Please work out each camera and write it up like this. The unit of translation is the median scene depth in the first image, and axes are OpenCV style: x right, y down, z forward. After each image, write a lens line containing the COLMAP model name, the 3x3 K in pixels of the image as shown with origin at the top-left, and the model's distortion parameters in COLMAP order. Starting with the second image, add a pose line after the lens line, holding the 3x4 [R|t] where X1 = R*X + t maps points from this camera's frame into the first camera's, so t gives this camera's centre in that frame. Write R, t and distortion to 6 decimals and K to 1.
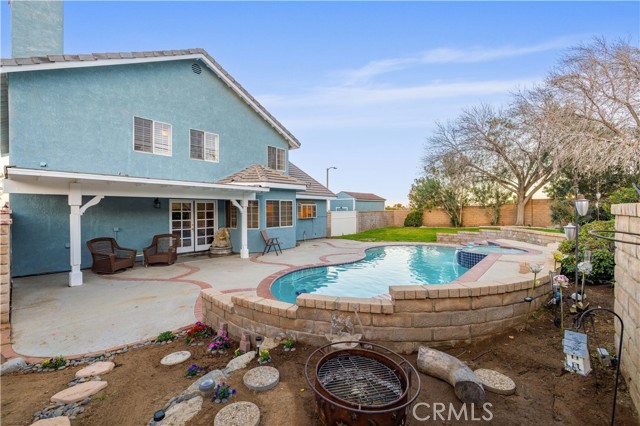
lens RADIAL K [[274.9, 0, 320.0], [0, 274.9, 213.0], [0, 0, 1]] dist [0.000135, 0.000017]
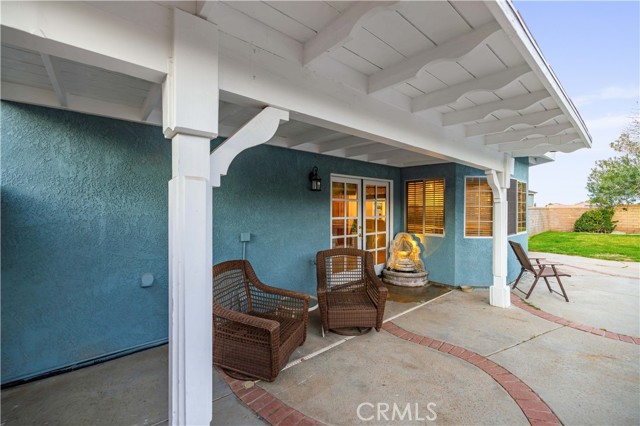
lens RADIAL K [[269.5, 0, 320.0], [0, 269.5, 213.0], [0, 0, 1]] dist [-0.000007, -0.000049]
pose [[0.989169, 0.006152, -0.146653, -0.526861], [-0.006505, 0.999977, -0.001927, 0.020595], [0.146638, 0.002860, 0.989186, 0.559756]]
